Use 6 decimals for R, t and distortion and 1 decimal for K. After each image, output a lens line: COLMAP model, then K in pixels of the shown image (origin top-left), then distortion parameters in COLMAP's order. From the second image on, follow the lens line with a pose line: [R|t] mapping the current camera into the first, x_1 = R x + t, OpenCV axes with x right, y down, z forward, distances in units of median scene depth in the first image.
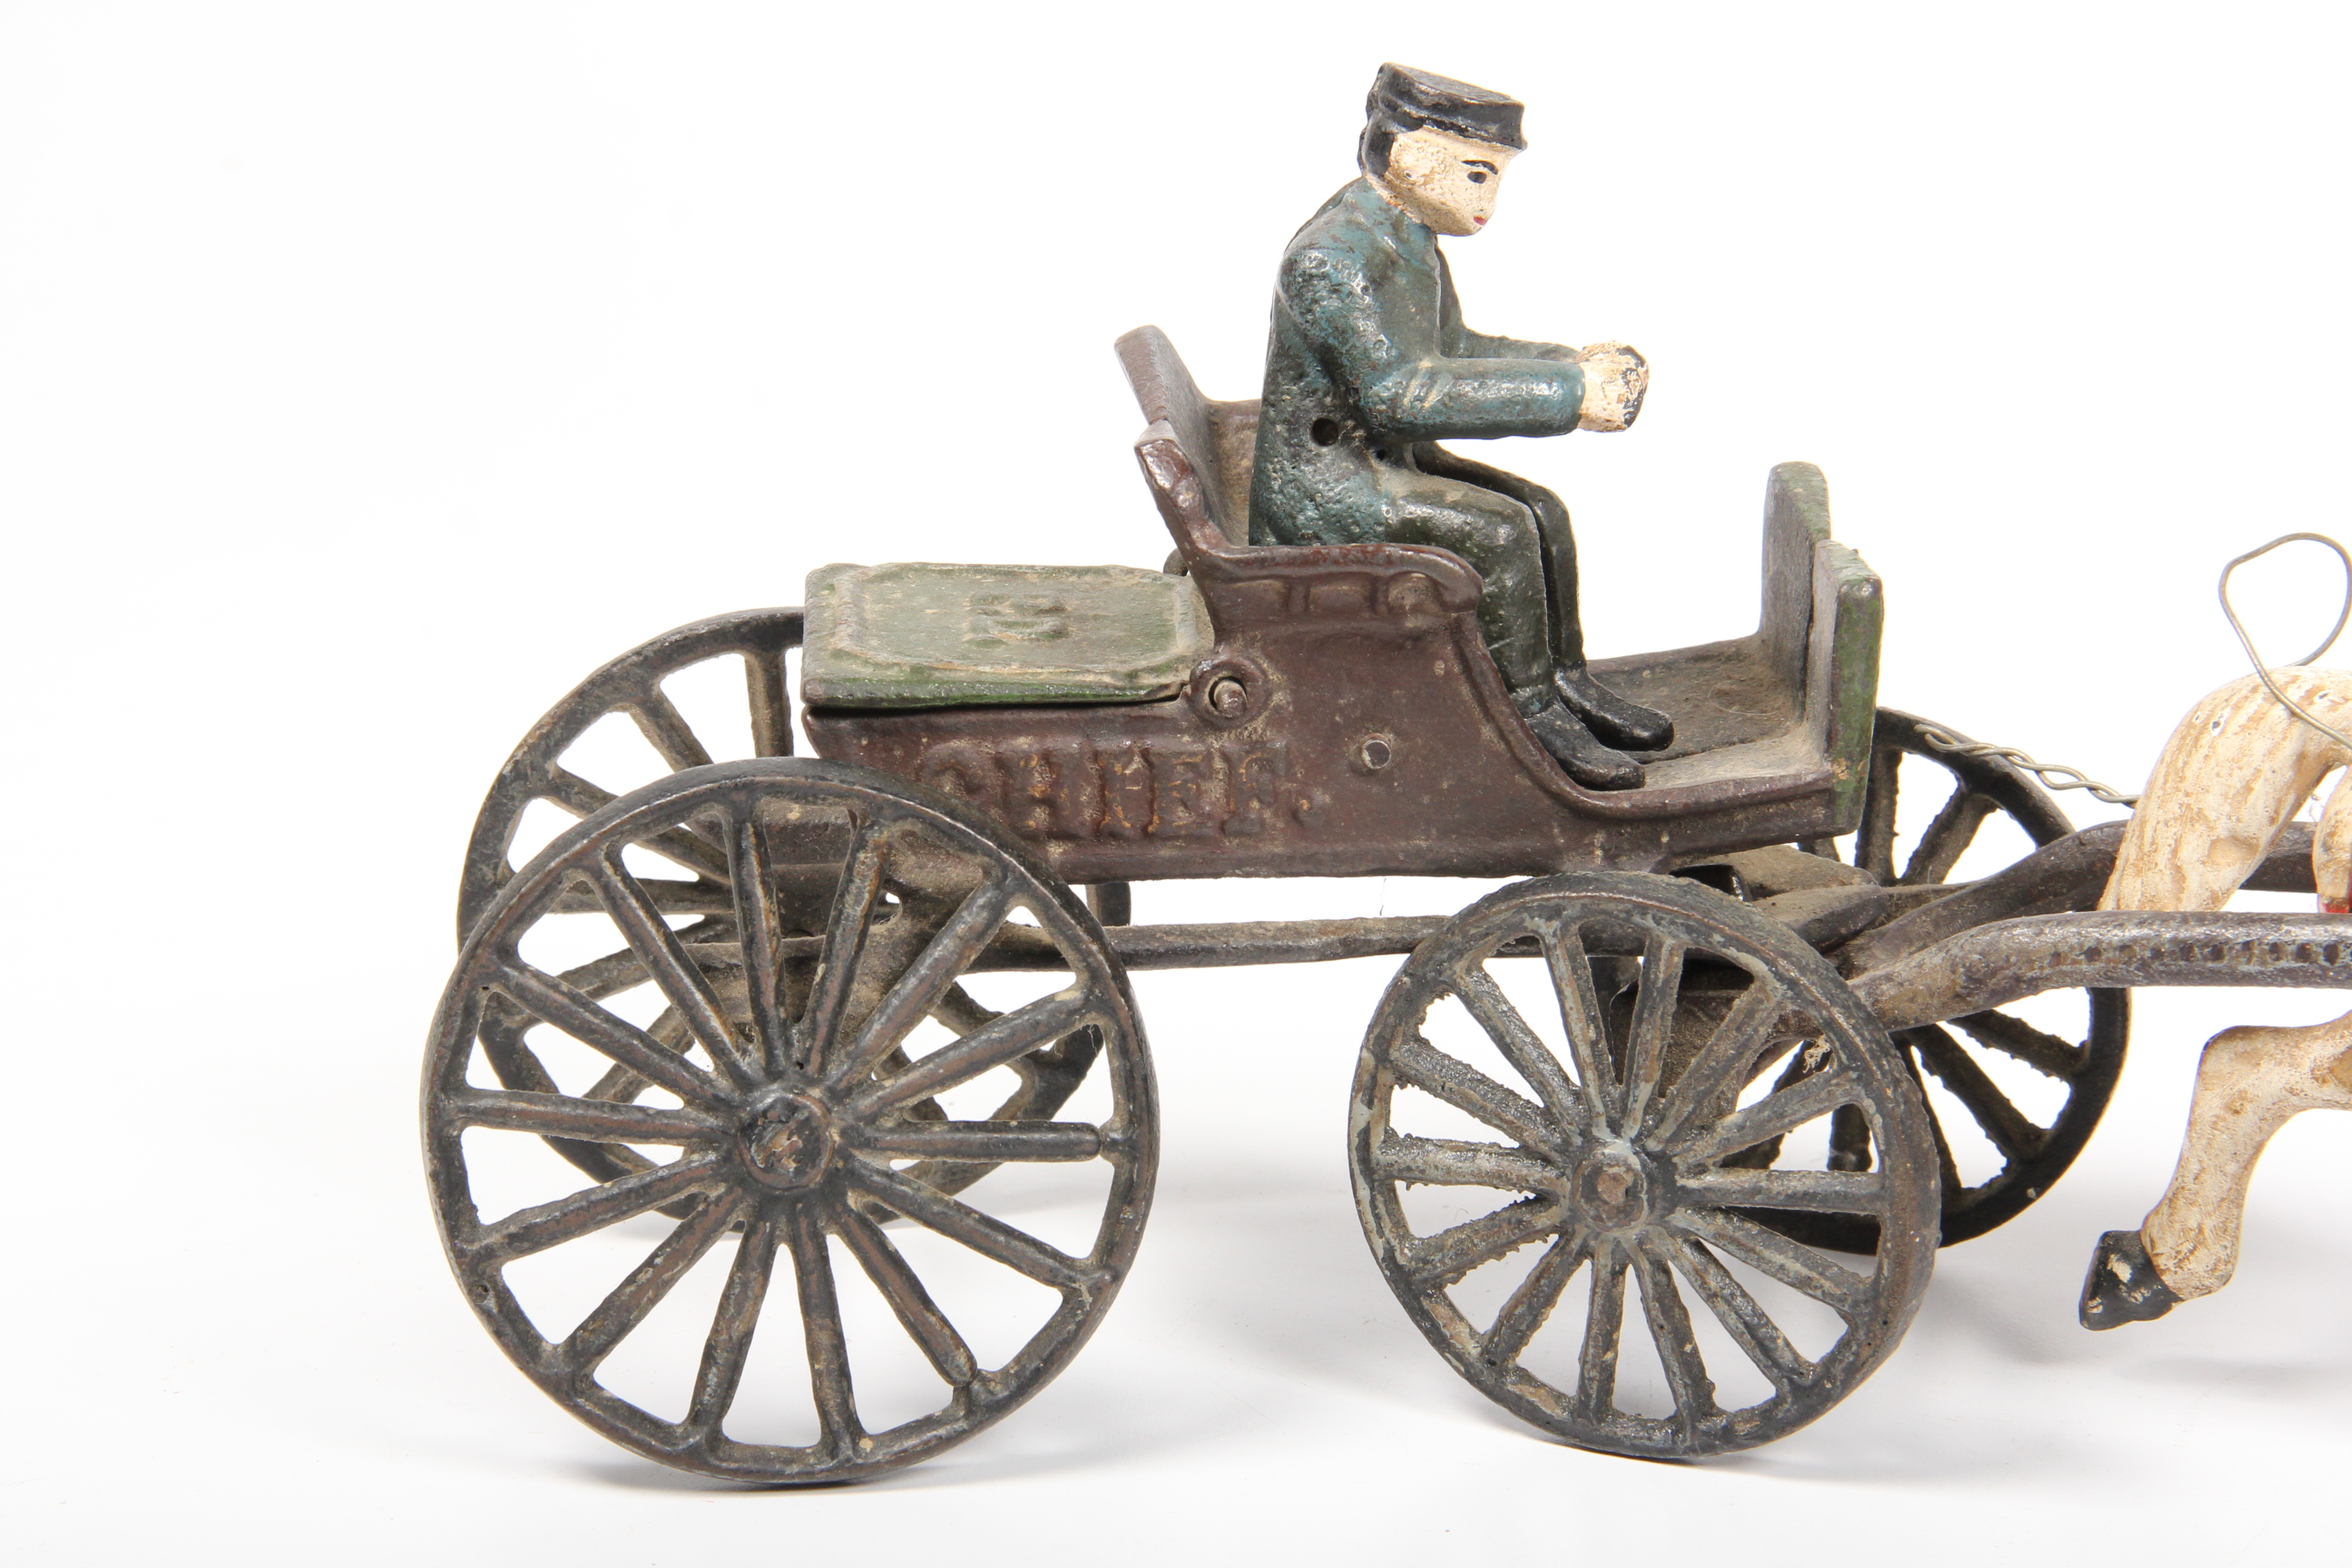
lens RADIAL K [[8151.0, 0, 1176.0], [0, 8151.0, 784.0], [0, 0, 1]] dist [0.546868, -0.427433]
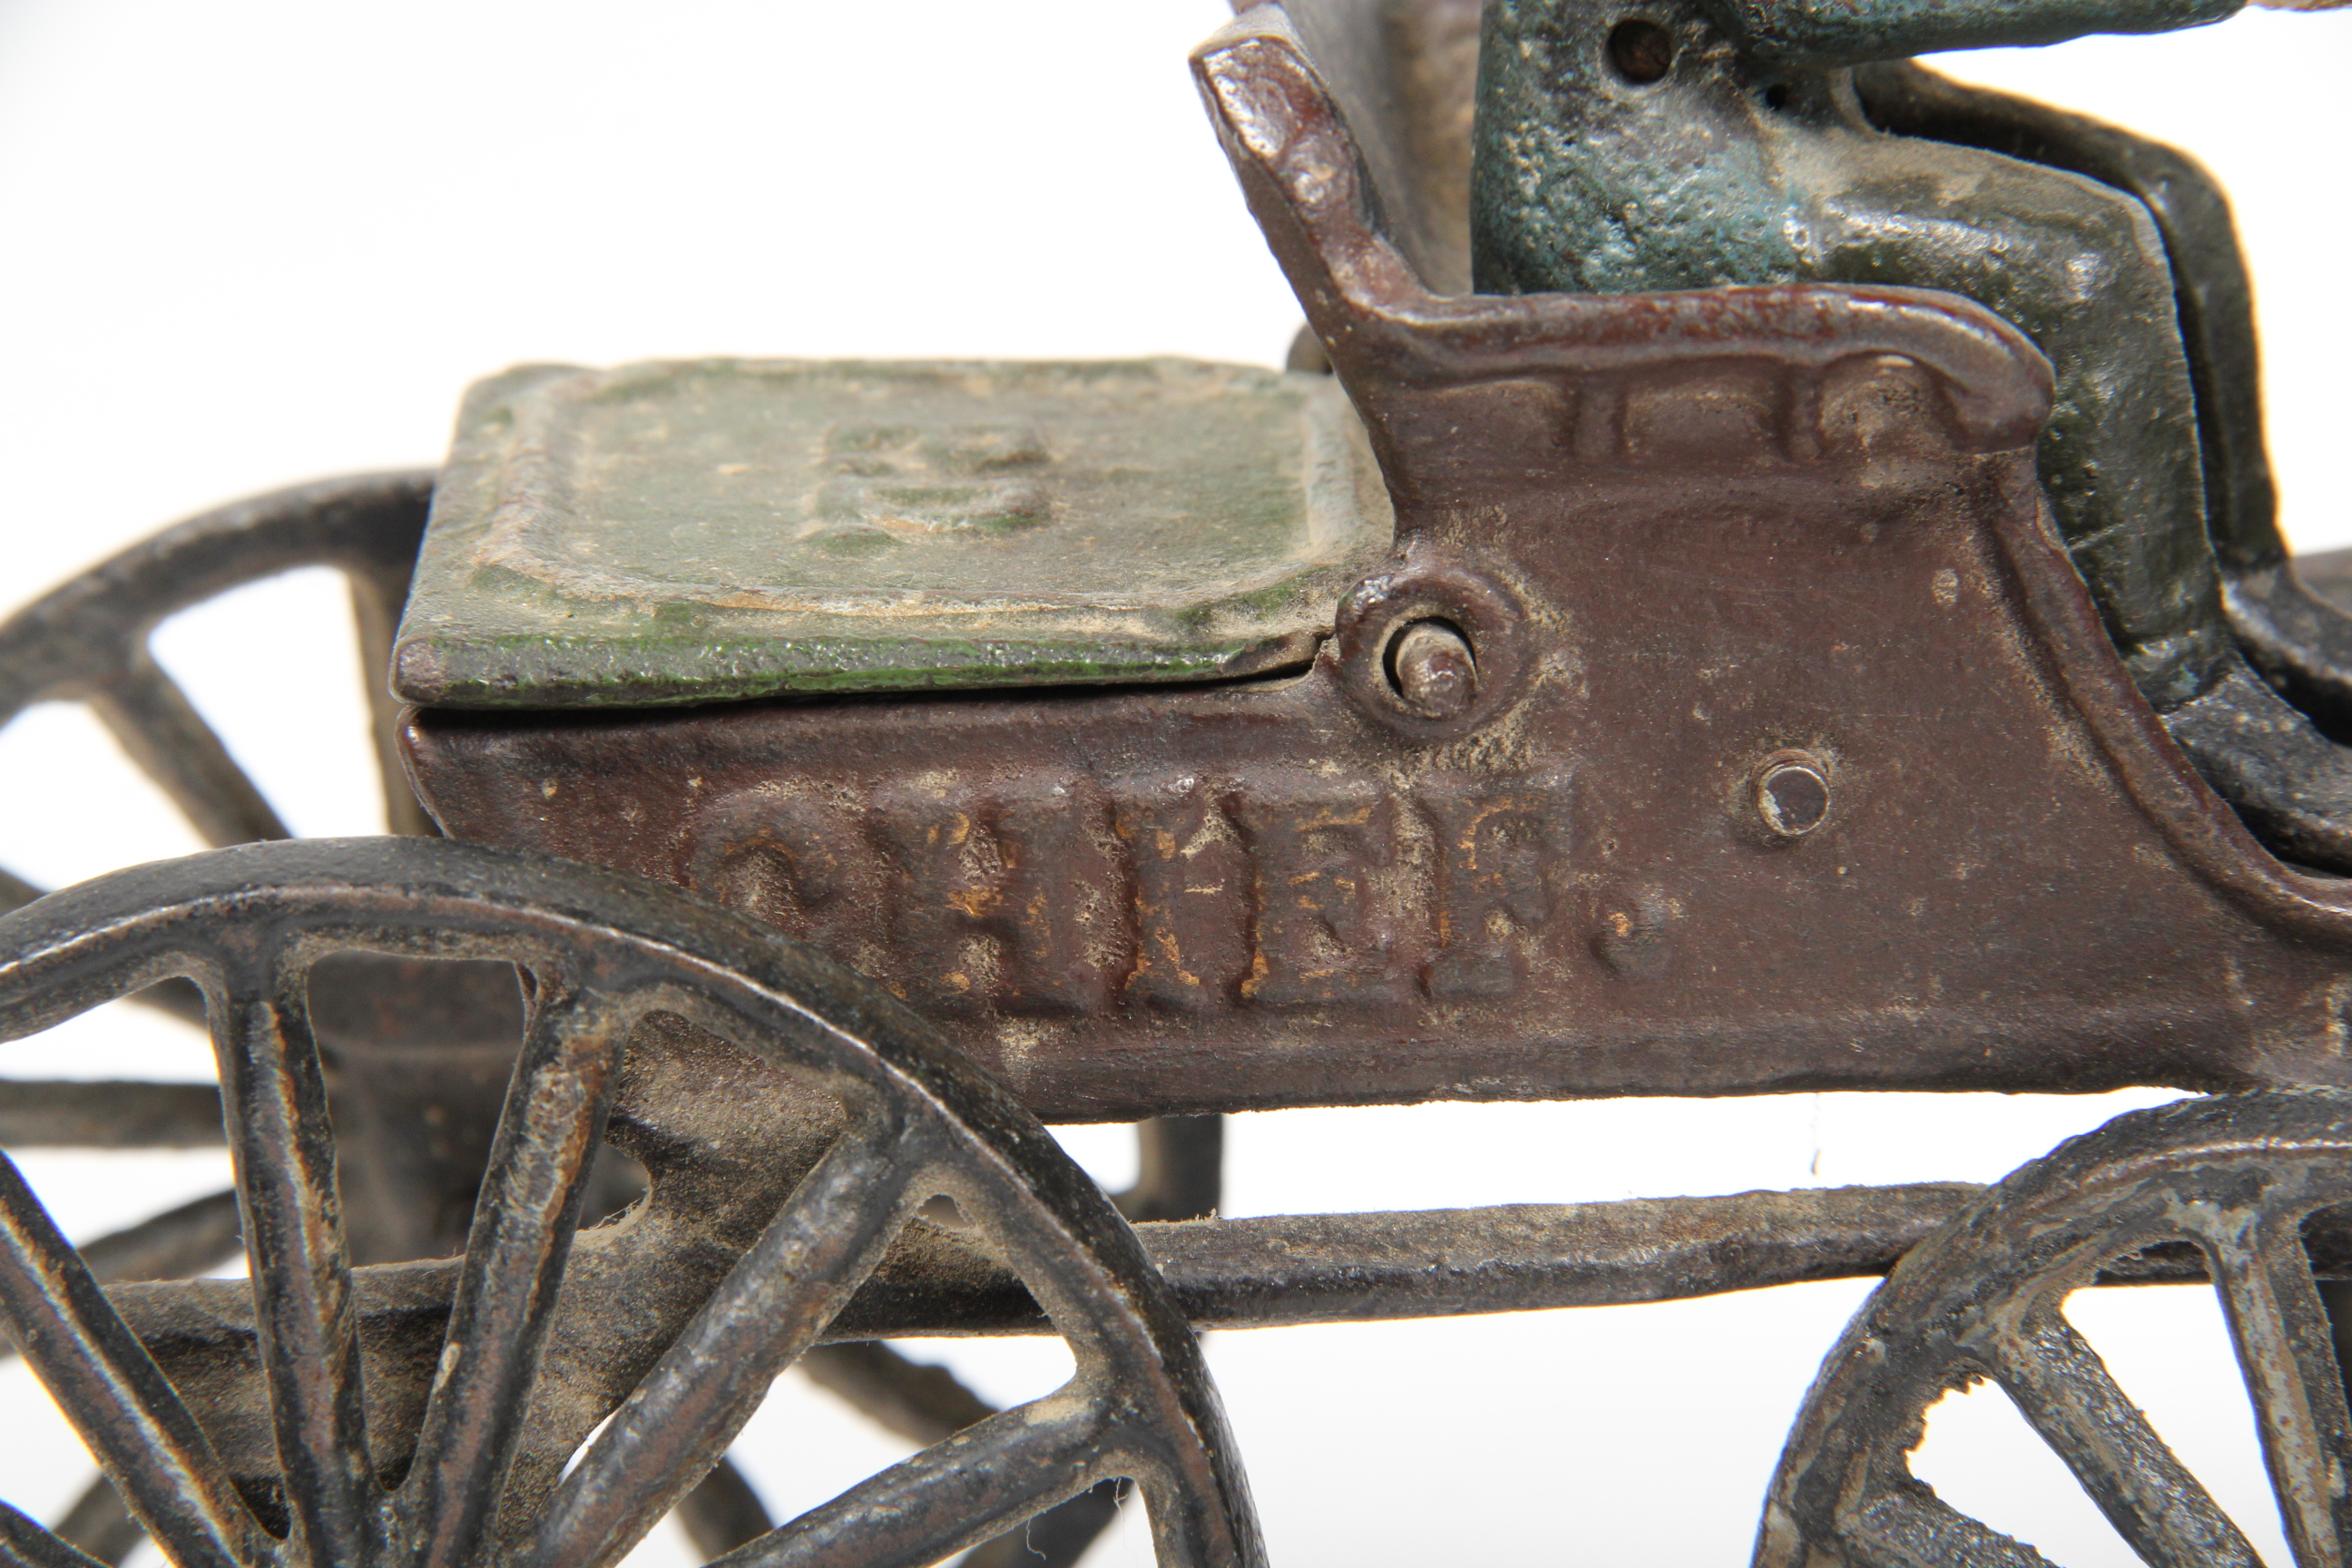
lens RADIAL K [[14784.9, 0, 1176.0], [0, 14784.9, 784.0], [0, 0, 1]] dist [0.375409, -40.021144]
pose [[0.999779, -0.016399, -0.013141, 0.003319], [0.016413, 0.999865, 0.000962, -0.005741], [0.013124, -0.001178, 0.999913, 0.258406]]
